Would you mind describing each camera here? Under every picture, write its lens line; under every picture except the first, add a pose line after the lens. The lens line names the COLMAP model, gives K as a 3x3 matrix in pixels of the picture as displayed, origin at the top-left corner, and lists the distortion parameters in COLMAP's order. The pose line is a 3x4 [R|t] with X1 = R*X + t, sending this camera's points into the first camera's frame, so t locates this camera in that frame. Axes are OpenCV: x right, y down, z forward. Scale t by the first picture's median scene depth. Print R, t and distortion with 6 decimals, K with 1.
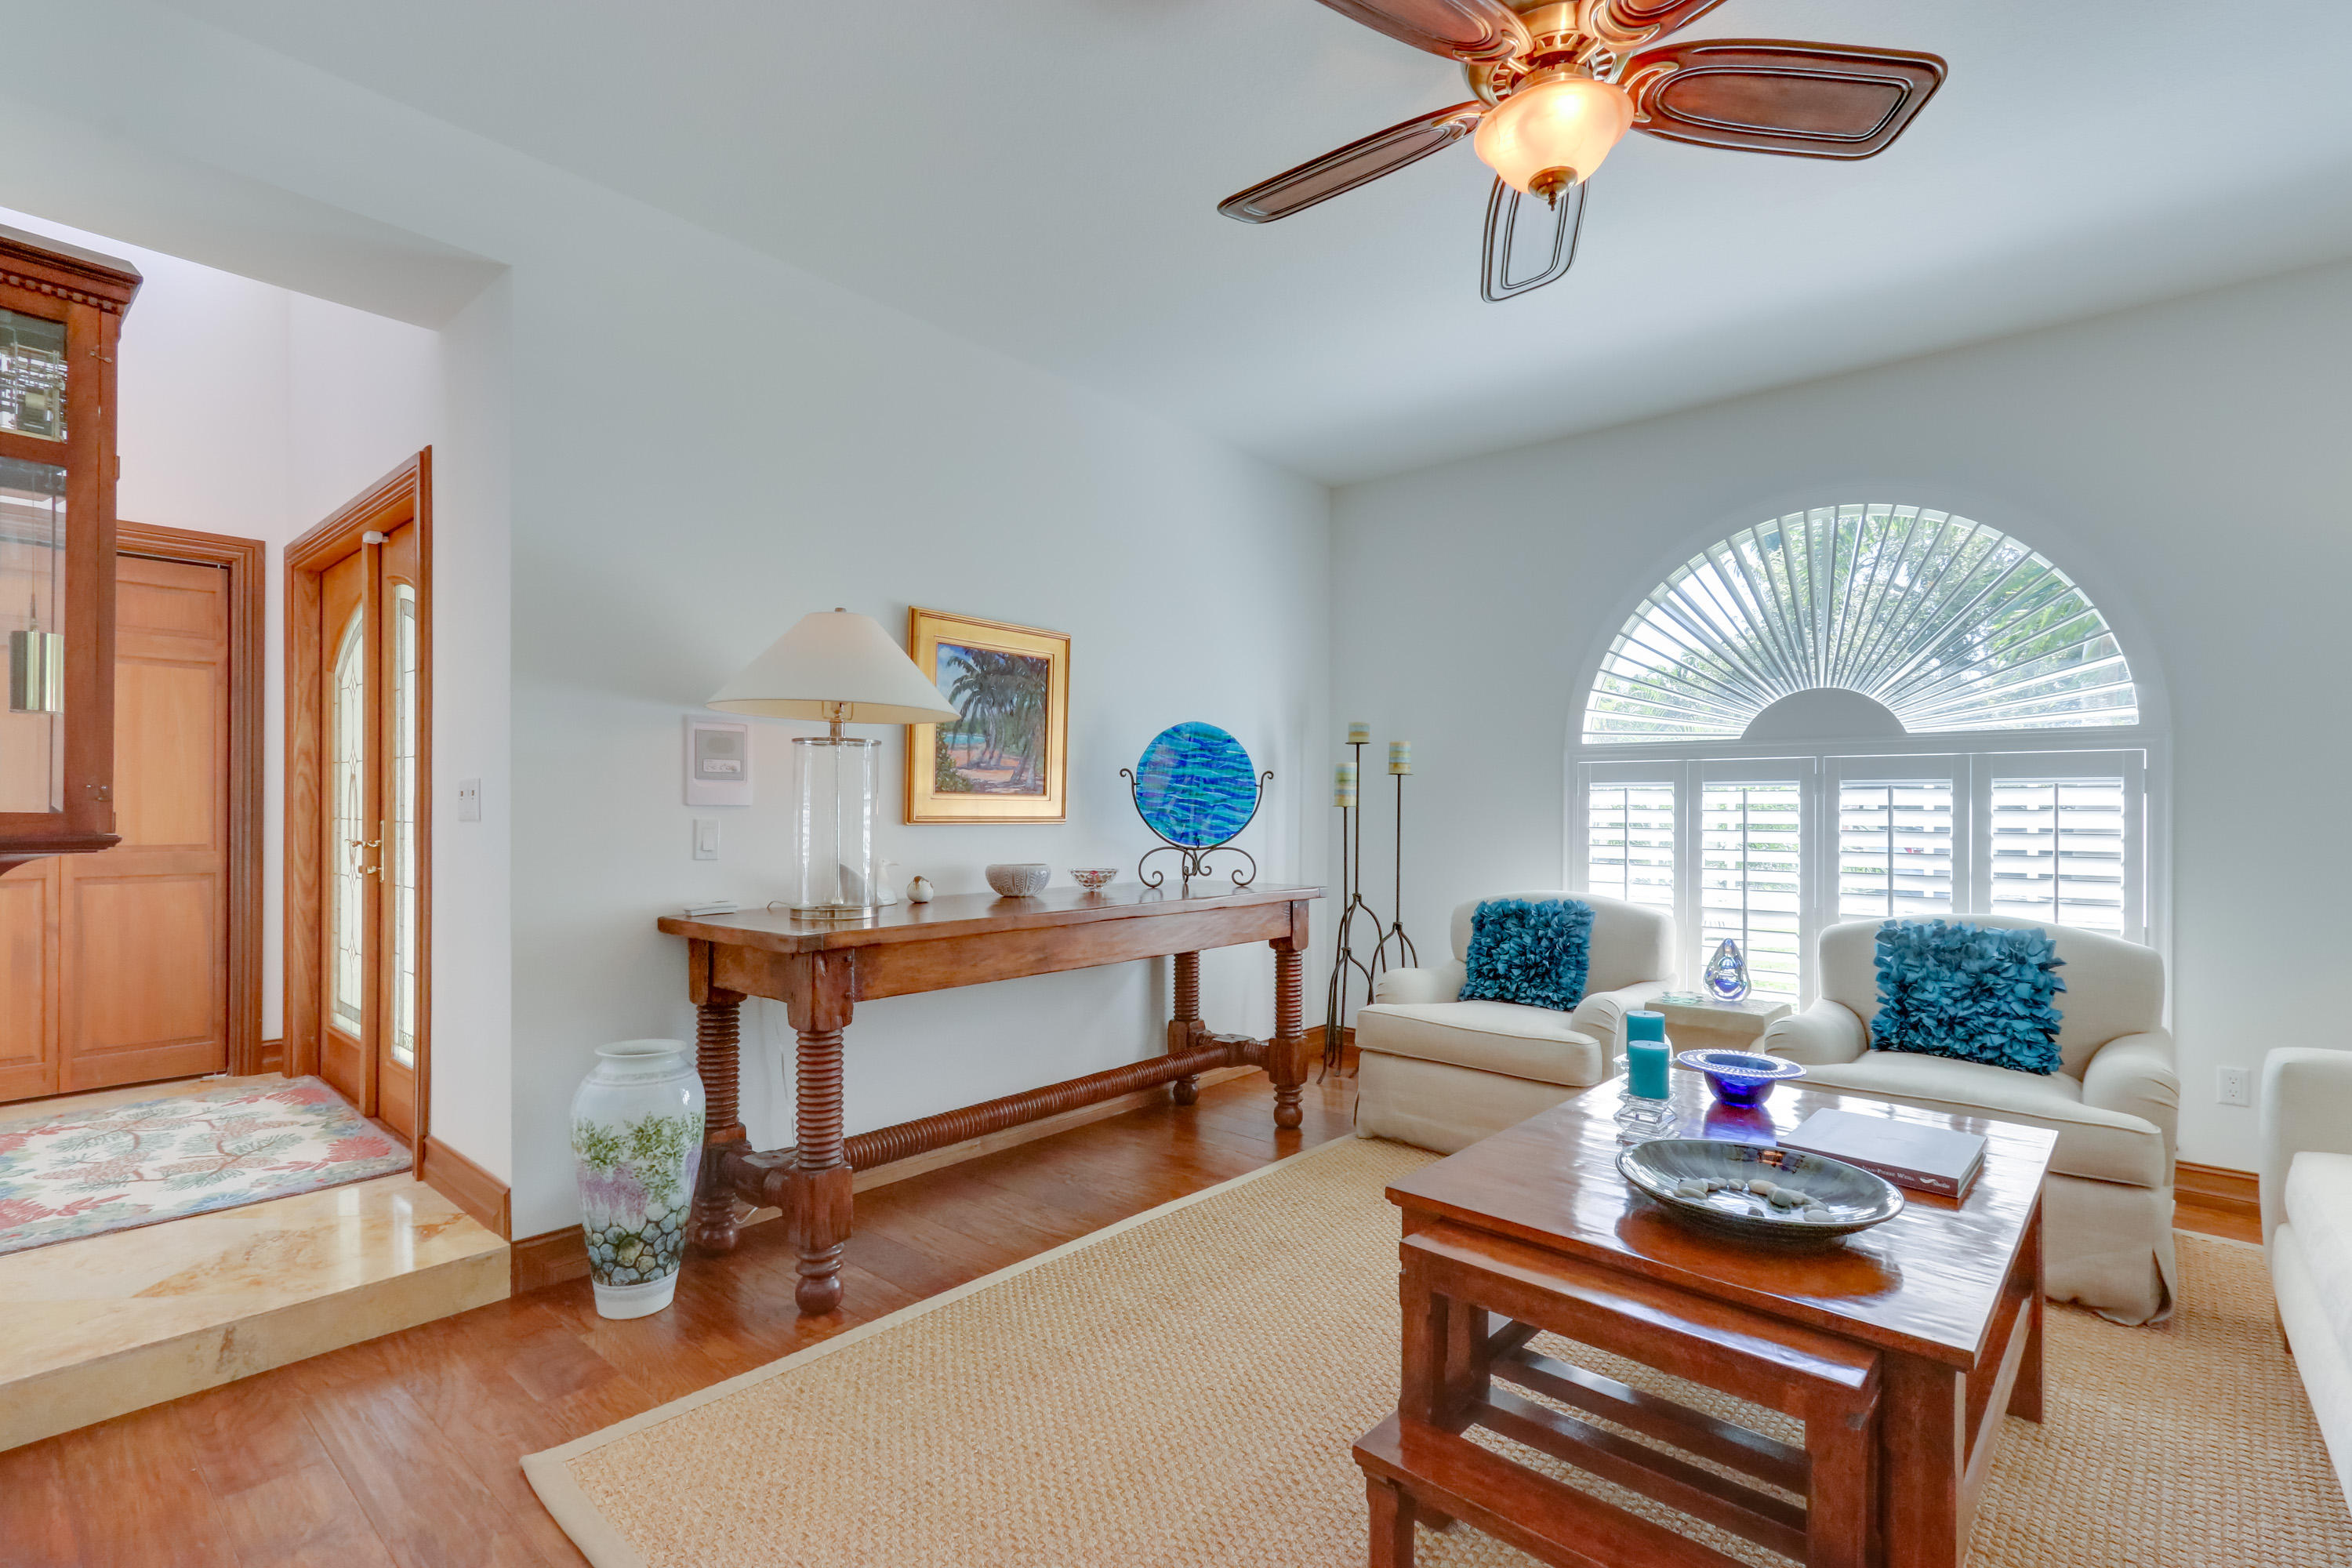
lens RADIAL K [[1085.2, 0, 1188.6], [0, 1085.2, 798.4], [0, 0, 1]] dist [-0.000713, 0.000033]
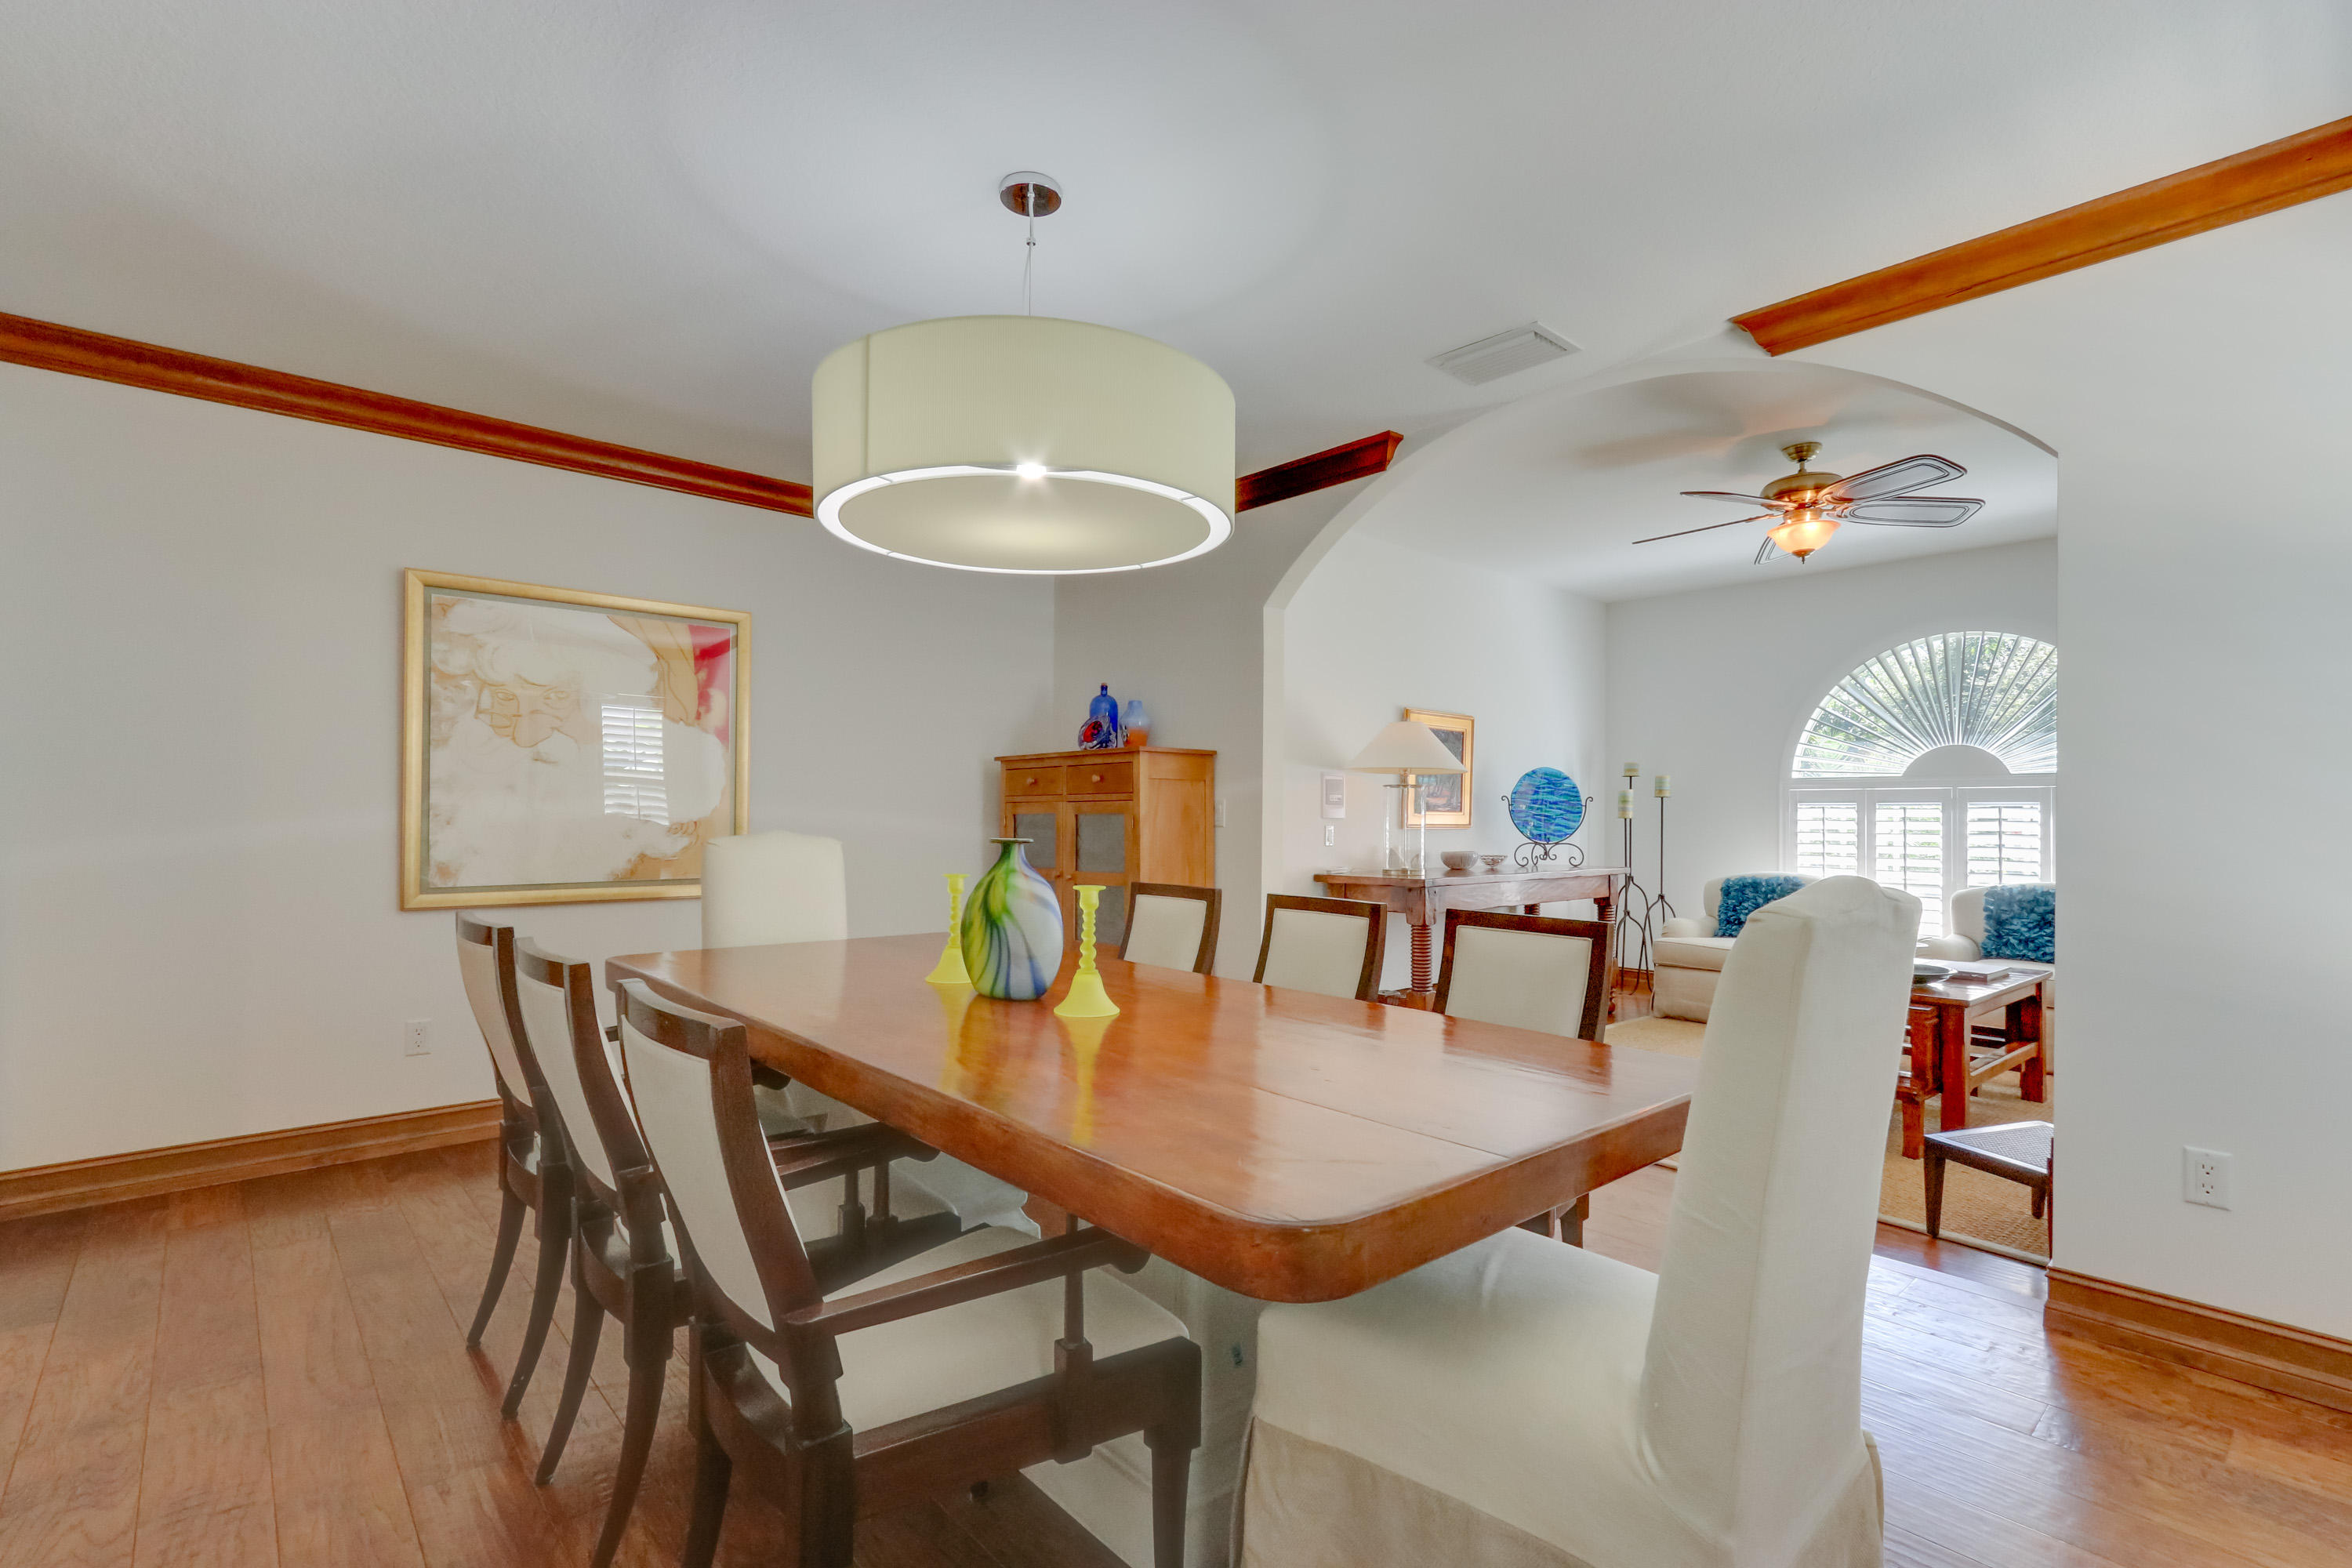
lens RADIAL K [[1085.2, 0, 1173.4], [0, 1085.2, 797.3], [0, 0, 1]] dist [-0.000713, 0.000033]
pose [[0.990775, -0.001330, -0.135513, -0.343115], [0.000006, 0.999952, -0.009768, -0.008734], [0.135519, 0.009677, 0.990727, -0.741083]]
